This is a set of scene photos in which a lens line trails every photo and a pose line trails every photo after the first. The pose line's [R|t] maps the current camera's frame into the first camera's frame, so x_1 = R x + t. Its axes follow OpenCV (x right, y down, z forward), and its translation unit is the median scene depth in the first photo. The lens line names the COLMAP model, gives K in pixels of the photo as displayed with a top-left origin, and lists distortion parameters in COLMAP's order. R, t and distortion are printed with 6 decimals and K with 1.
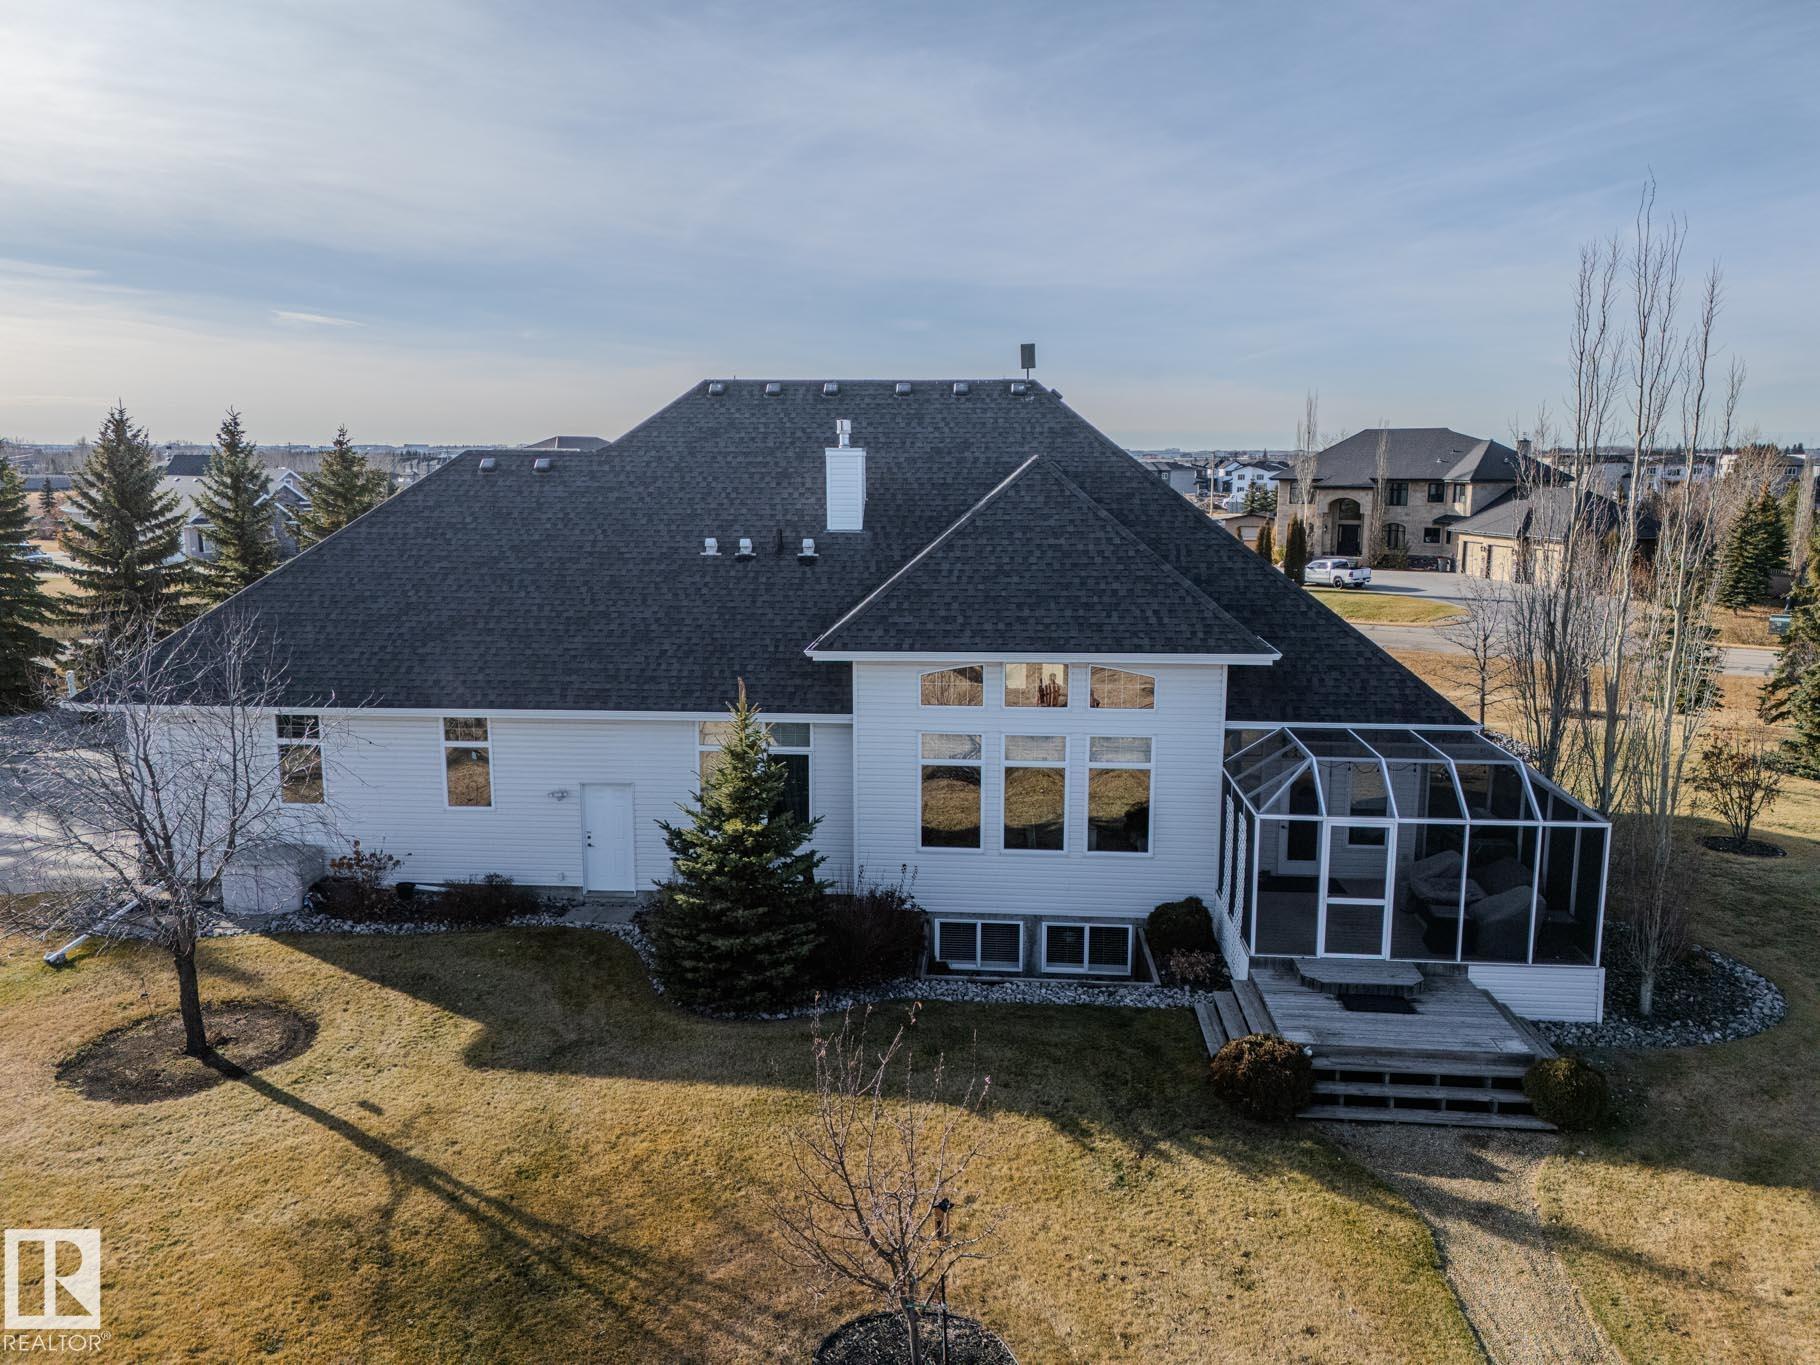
lens RADIAL K [[1317.7, 0, 910.0], [0, 1317.7, 682.5], [0, 0, 1]] dist [0.098433, -0.091517]
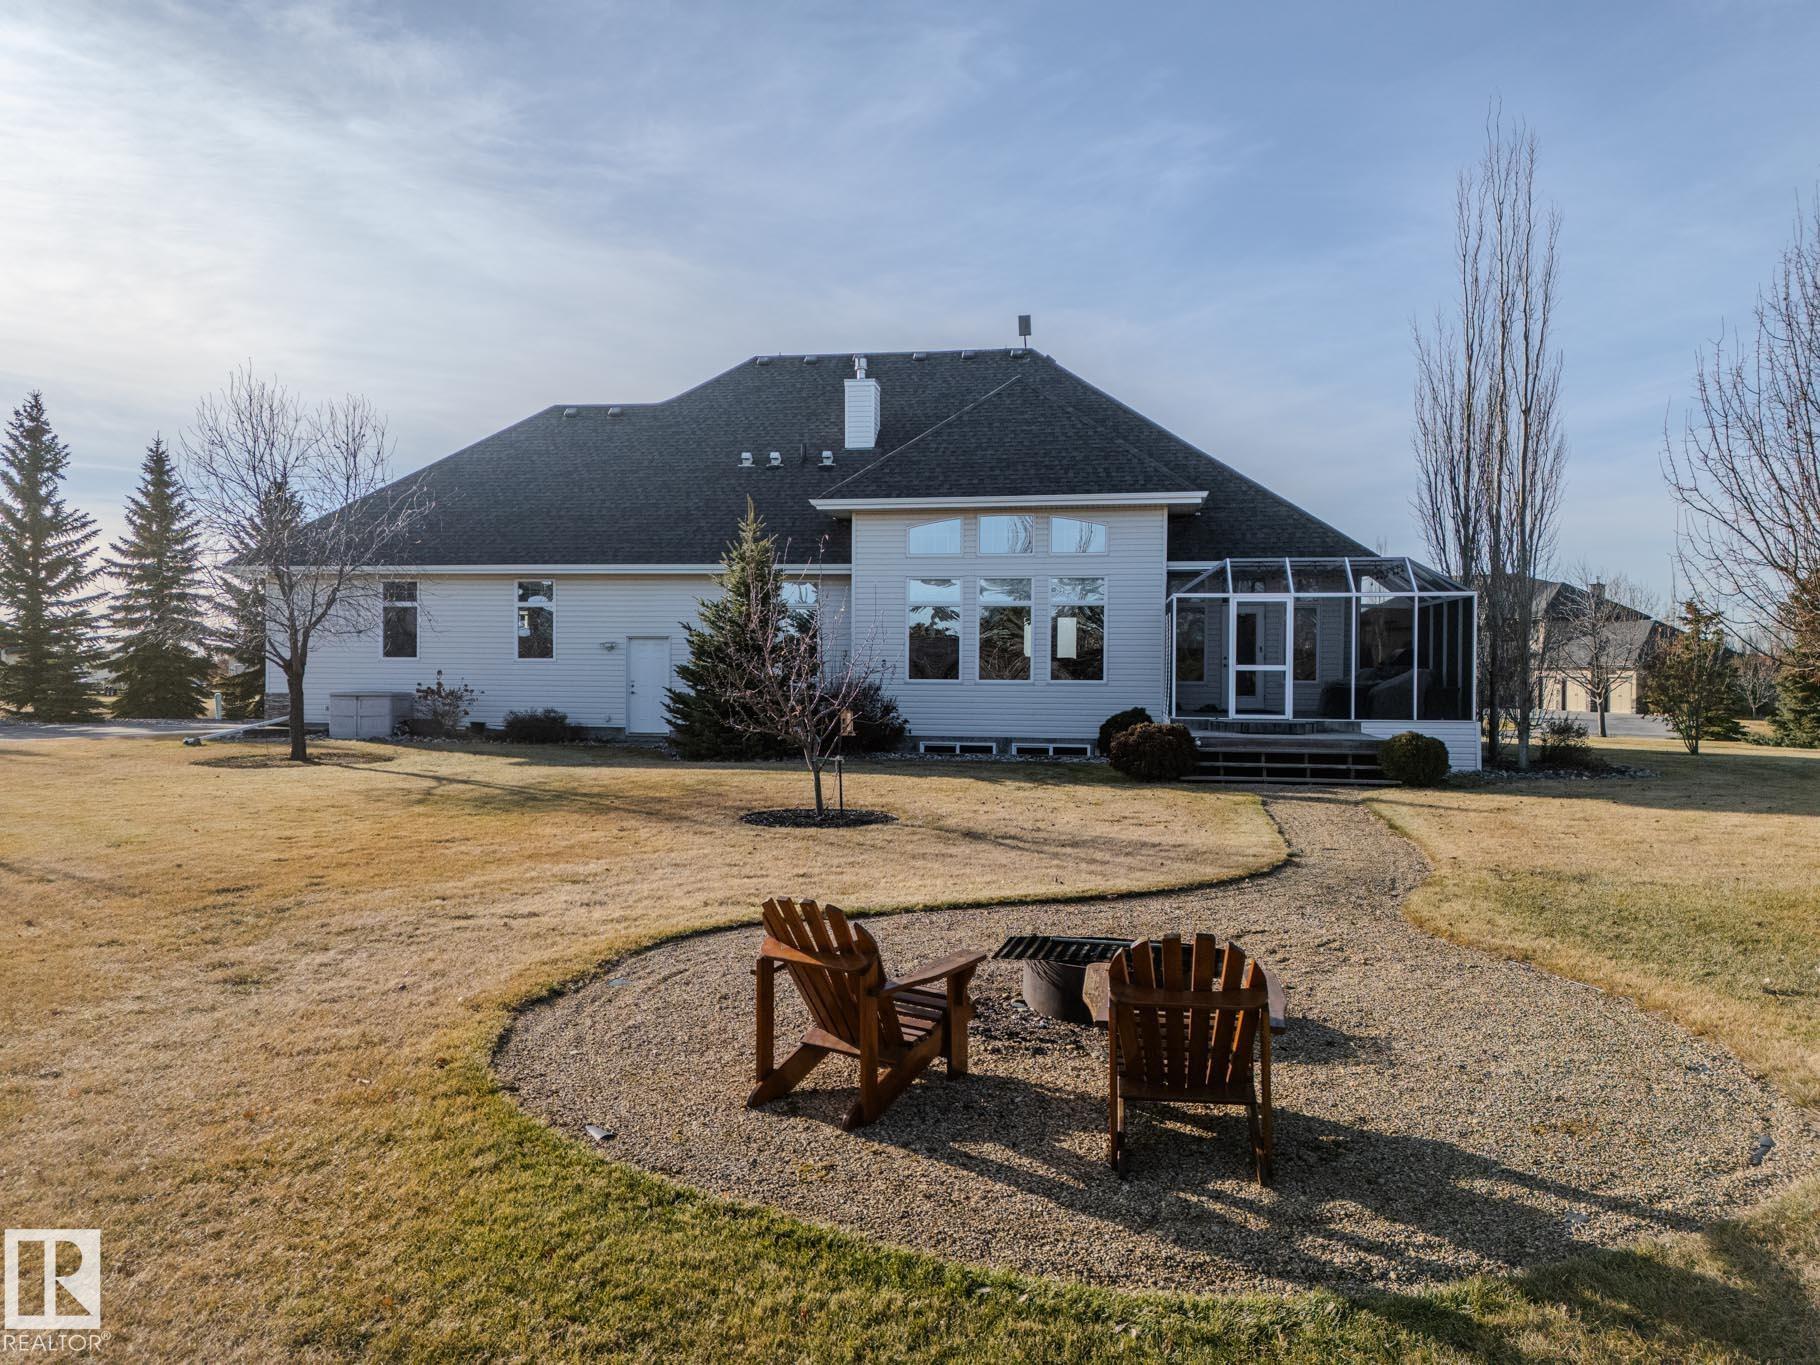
lens RADIAL K [[1317.7, 0, 910.0], [0, 1317.7, 682.5], [0, 0, 1]] dist [0.098433, -0.091517]
pose [[0.996681, 0.006098, -0.081183, 0.099014], [-0.019138, 0.986796, -0.160831, 0.299929], [0.079131, 0.161851, 0.983637, -0.134556]]
